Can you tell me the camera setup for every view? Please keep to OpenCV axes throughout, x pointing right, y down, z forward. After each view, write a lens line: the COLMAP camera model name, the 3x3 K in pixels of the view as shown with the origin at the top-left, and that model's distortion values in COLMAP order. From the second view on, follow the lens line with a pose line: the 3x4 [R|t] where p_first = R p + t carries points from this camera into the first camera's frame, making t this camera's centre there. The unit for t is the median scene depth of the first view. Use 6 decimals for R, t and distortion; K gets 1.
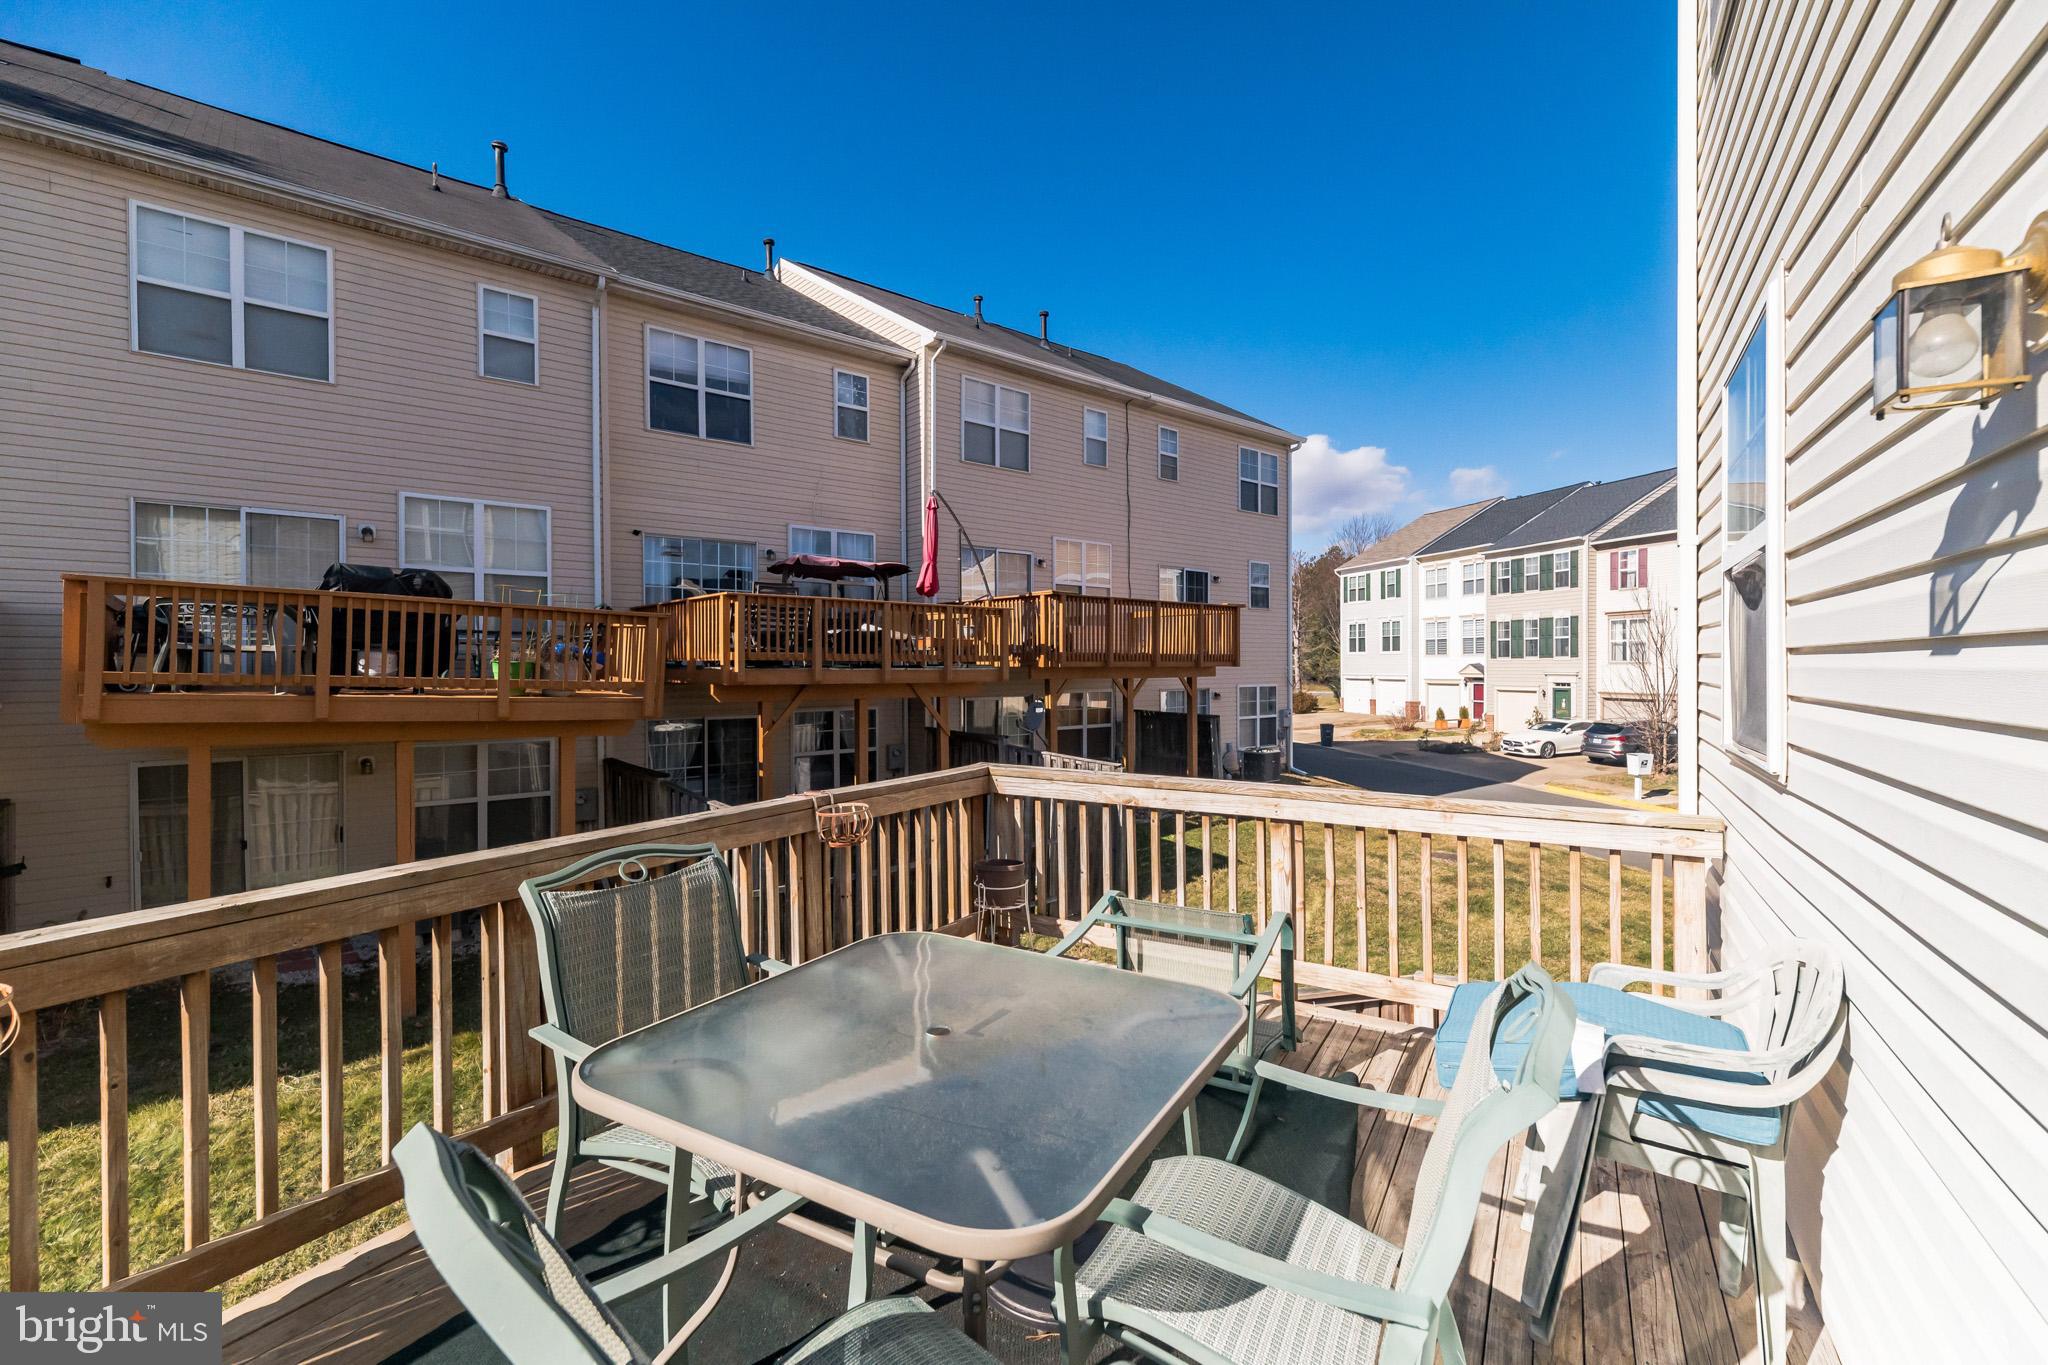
lens RADIAL K [[887.5, 0, 1028.3], [0, 887.5, 672.1], [0, 0, 1]] dist [0.005588, 0.000349]
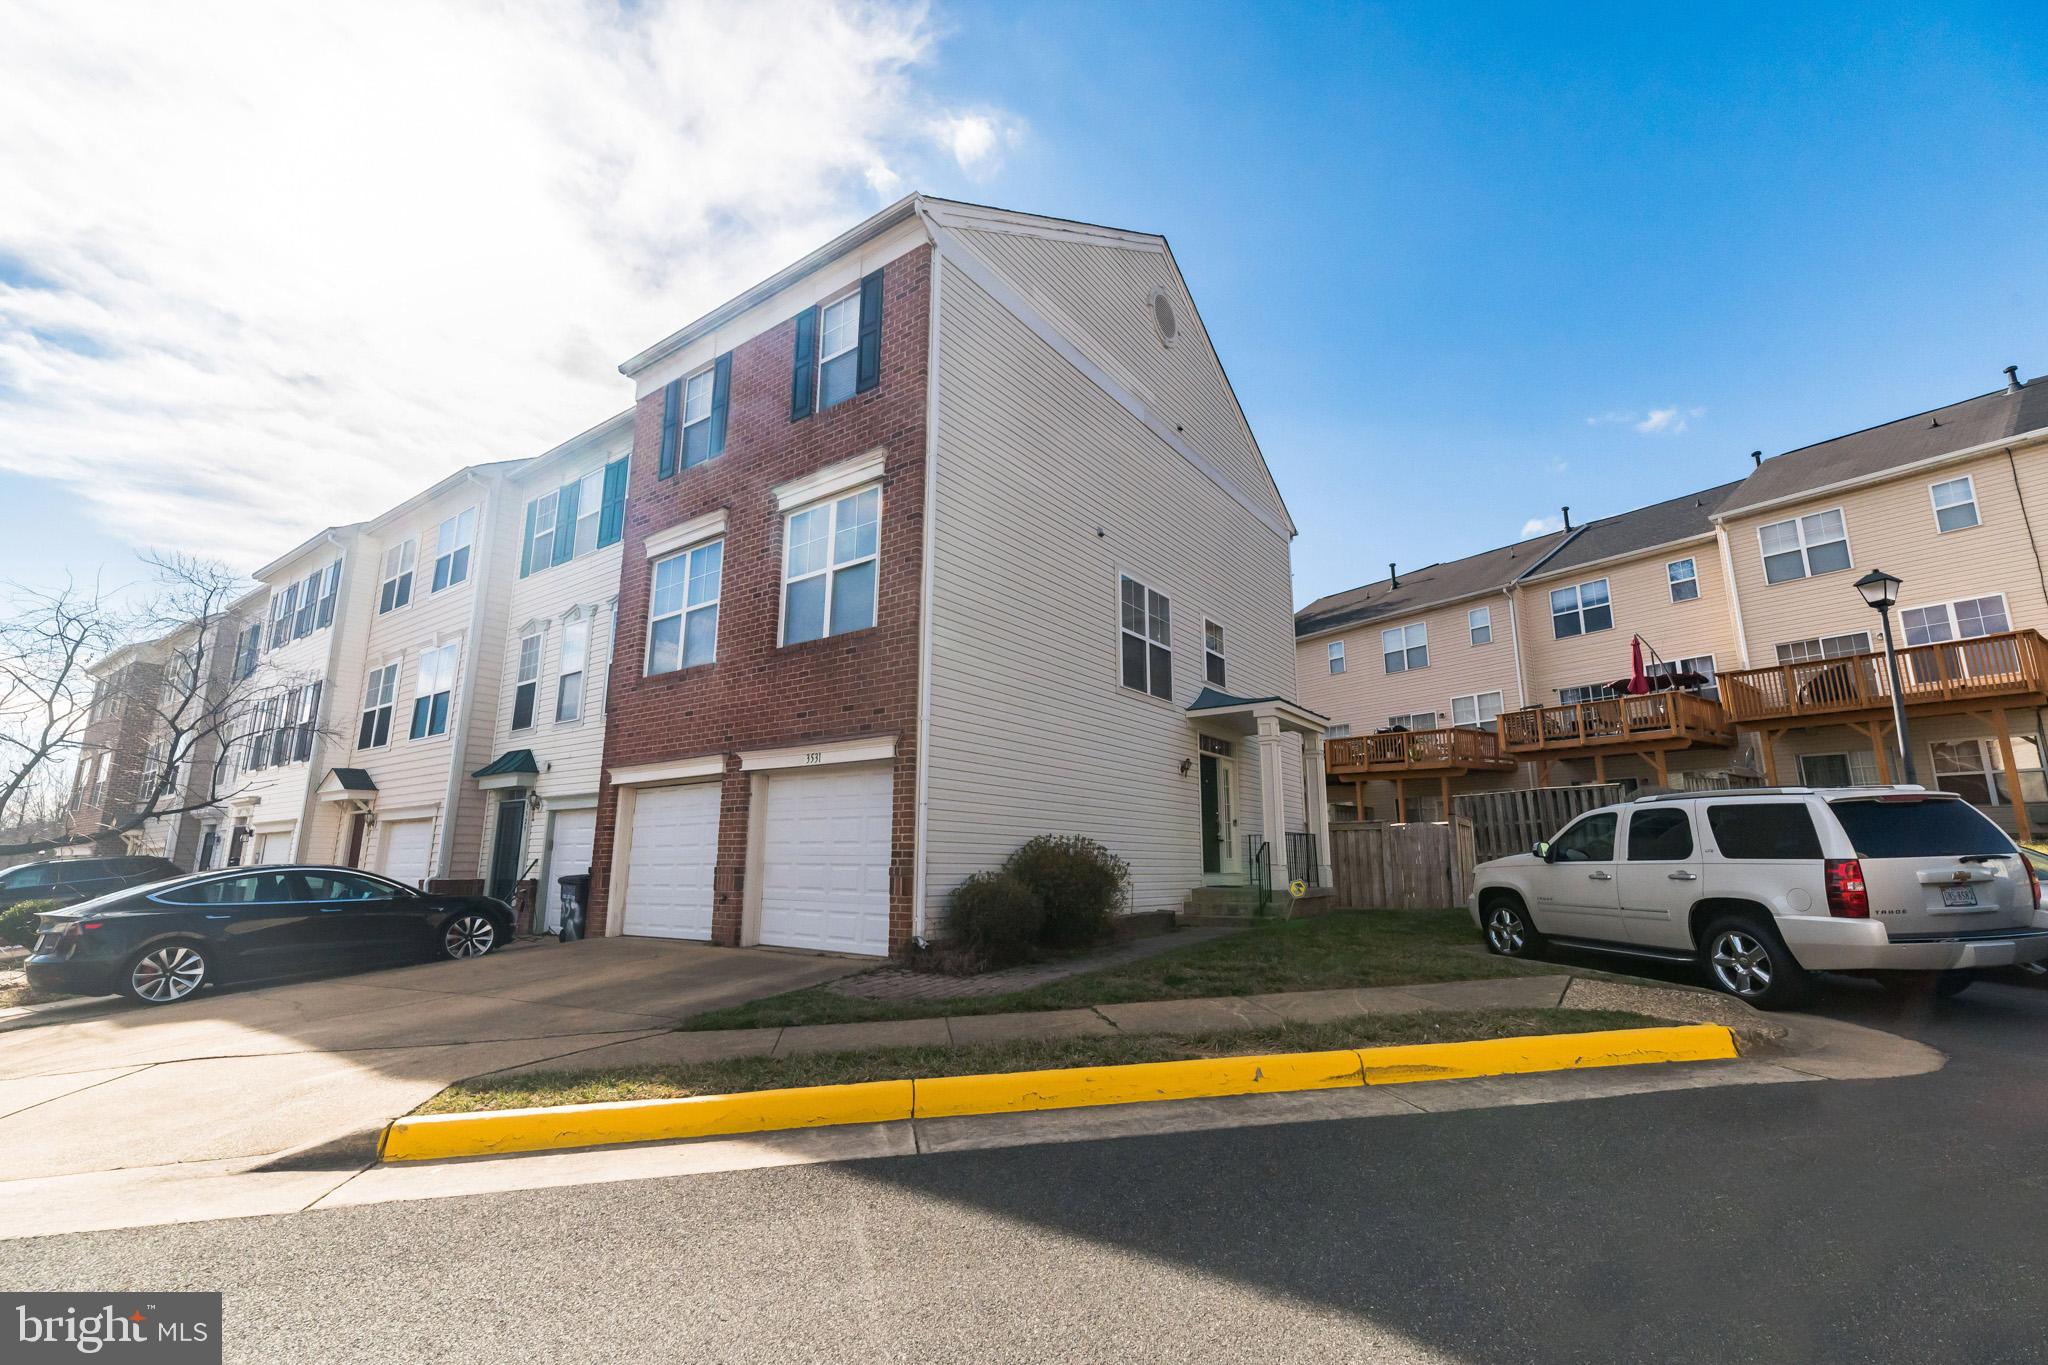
lens RADIAL K [[887.5, 0, 1027.0], [0, 887.5, 686.4], [0, 0, 1]] dist [0.005588, 0.000349]
pose [[-0.082039, -0.198899, -0.976580, 1.621732], [-0.009107, 0.979992, -0.198829, 0.248451], [0.996587, -0.007418, -0.082209, -0.053315]]
